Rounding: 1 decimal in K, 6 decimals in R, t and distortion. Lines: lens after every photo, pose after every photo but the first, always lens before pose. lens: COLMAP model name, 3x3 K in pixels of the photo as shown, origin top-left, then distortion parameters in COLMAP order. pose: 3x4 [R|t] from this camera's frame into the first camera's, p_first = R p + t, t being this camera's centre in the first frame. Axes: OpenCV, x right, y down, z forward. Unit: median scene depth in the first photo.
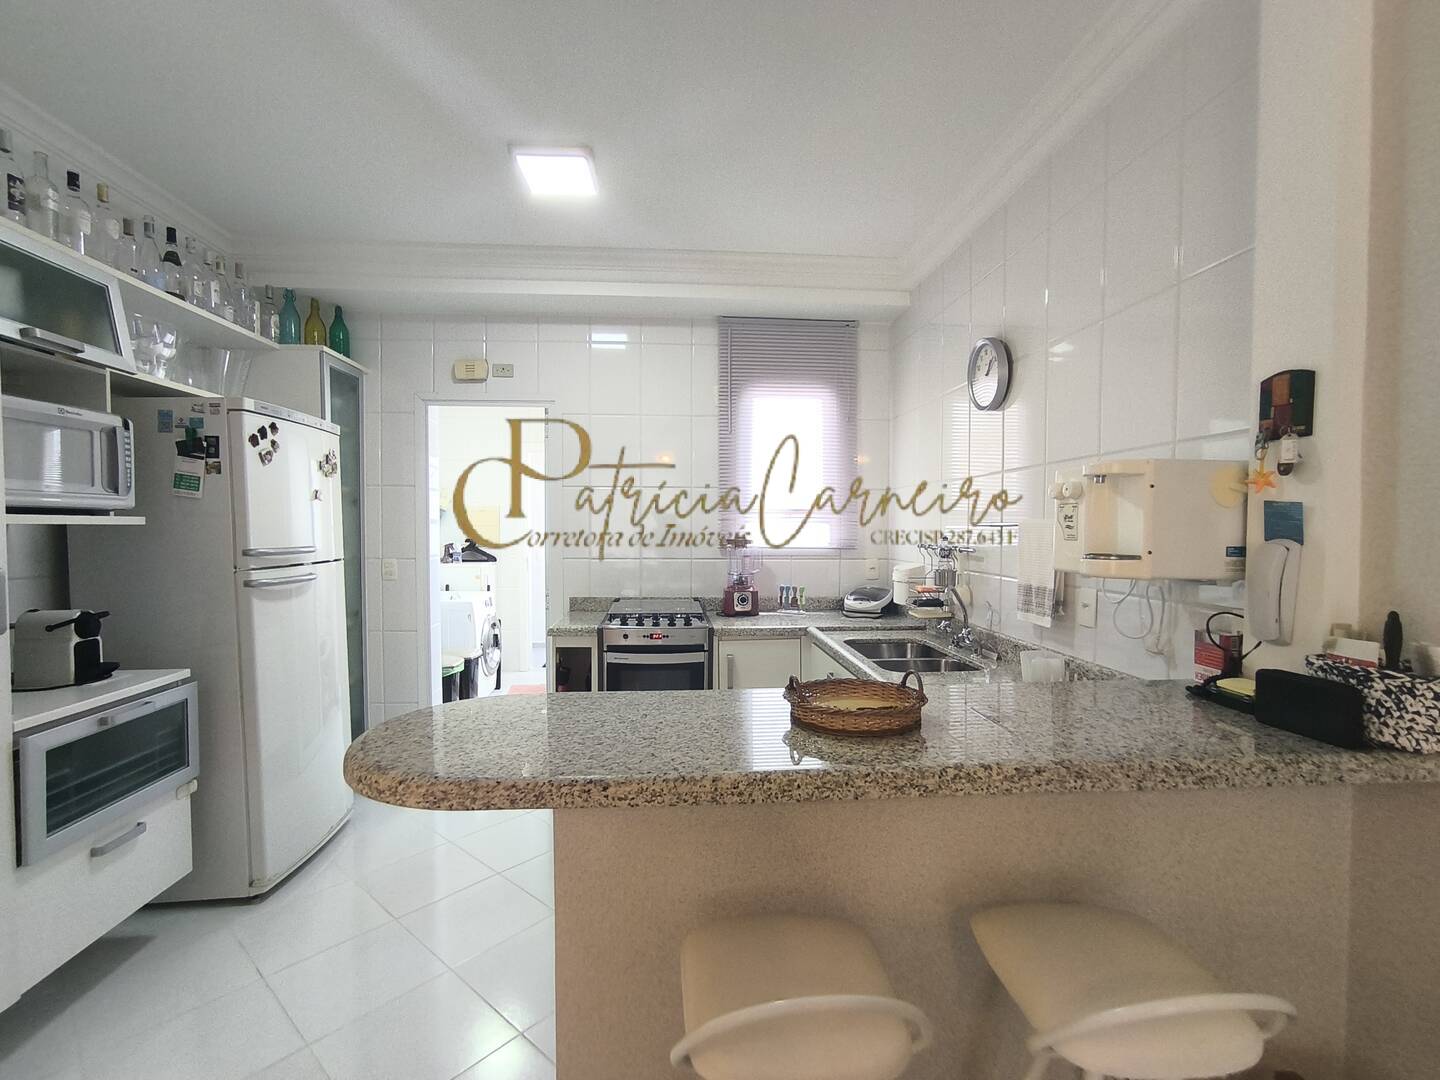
lens RADIAL K [[670.9, 0, 720.0], [0, 670.9, 540.0], [0, 0, 1]] dist [-0.020214, 0.000279]
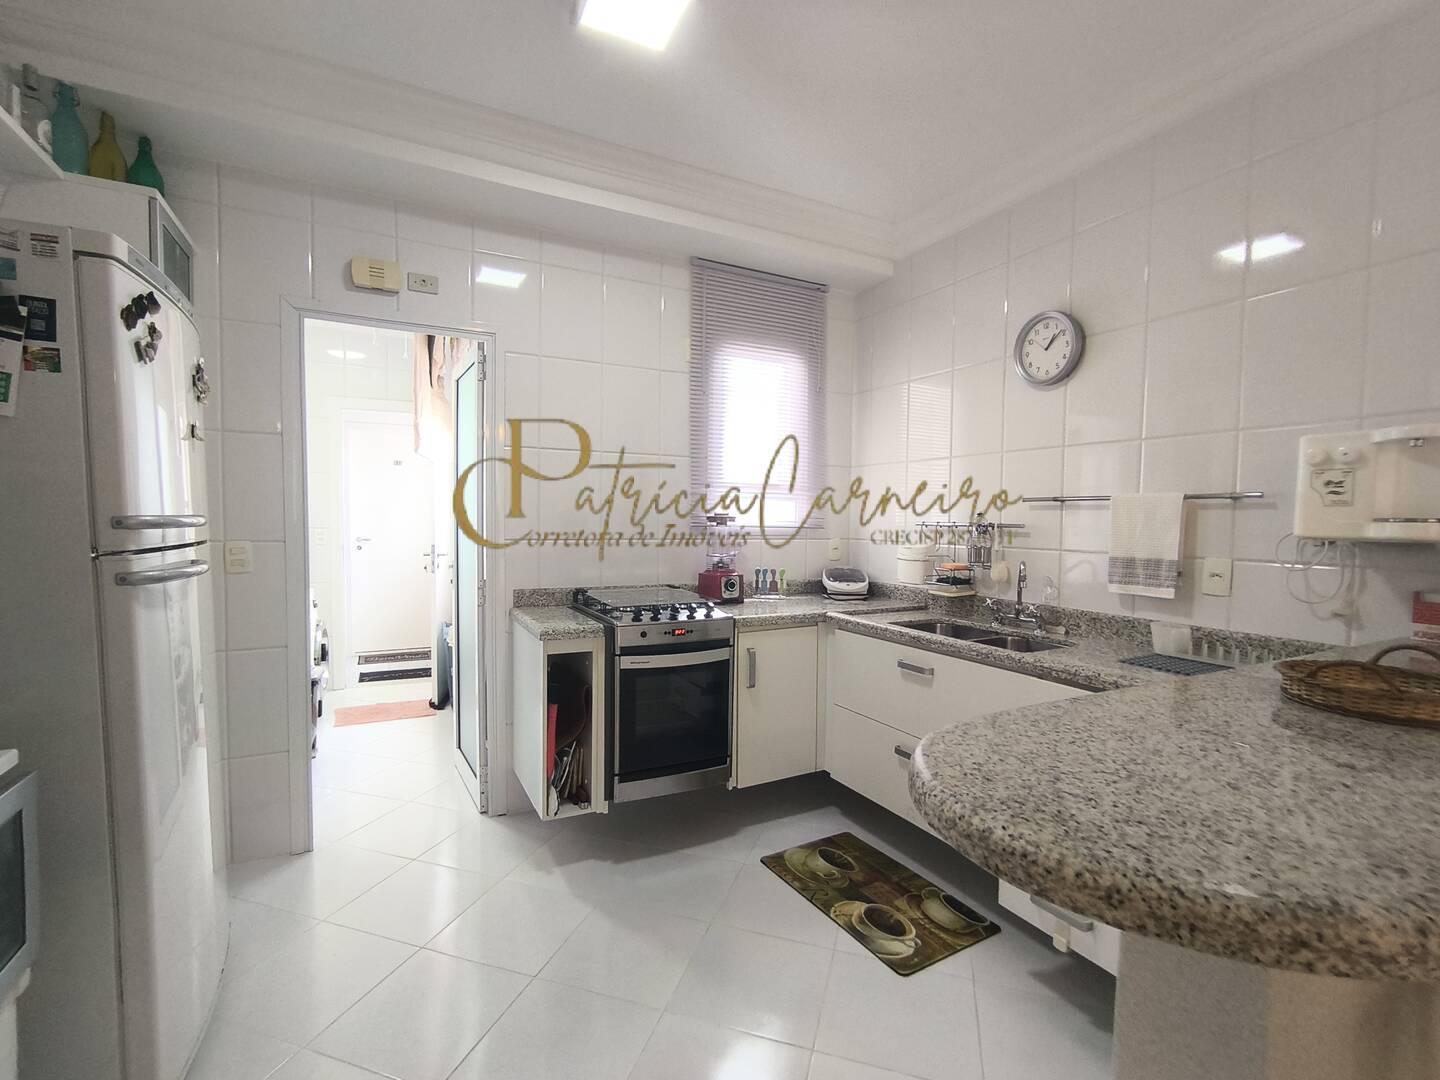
lens RADIAL K [[663.4, 0, 720.0], [0, 663.4, 540.0], [0, 0, 1]] dist [-0.007092, 0.000282]
pose [[0.917855, -0.005334, 0.396879, -0.362534], [-0.000881, 0.999880, 0.015476, 0.018552], [-0.396914, -0.014554, 0.917740, 0.235130]]
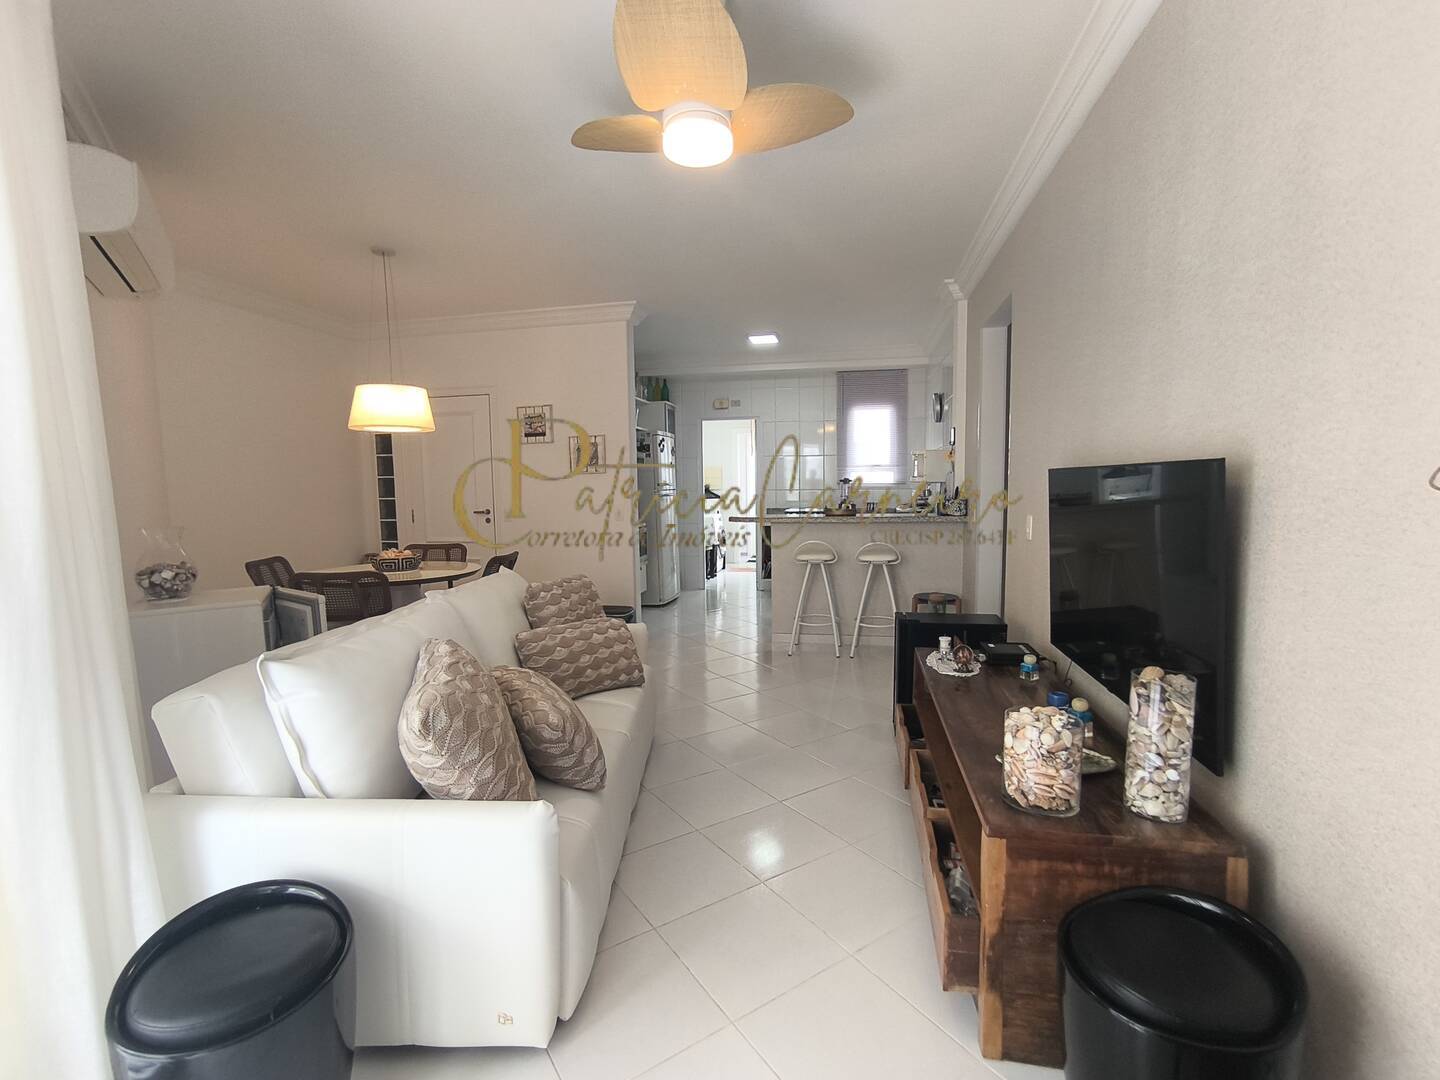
lens RADIAL K [[663.4, 0, 720.0], [0, 663.4, 540.0], [0, 0, 1]] dist [-0.007092, 0.000282]
pose [[0.965883, 0.007510, -0.258868, 0.213915], [0.009727, 0.997822, 0.065241, 0.055460], [0.258794, -0.065533, 0.963707, -1.290767]]
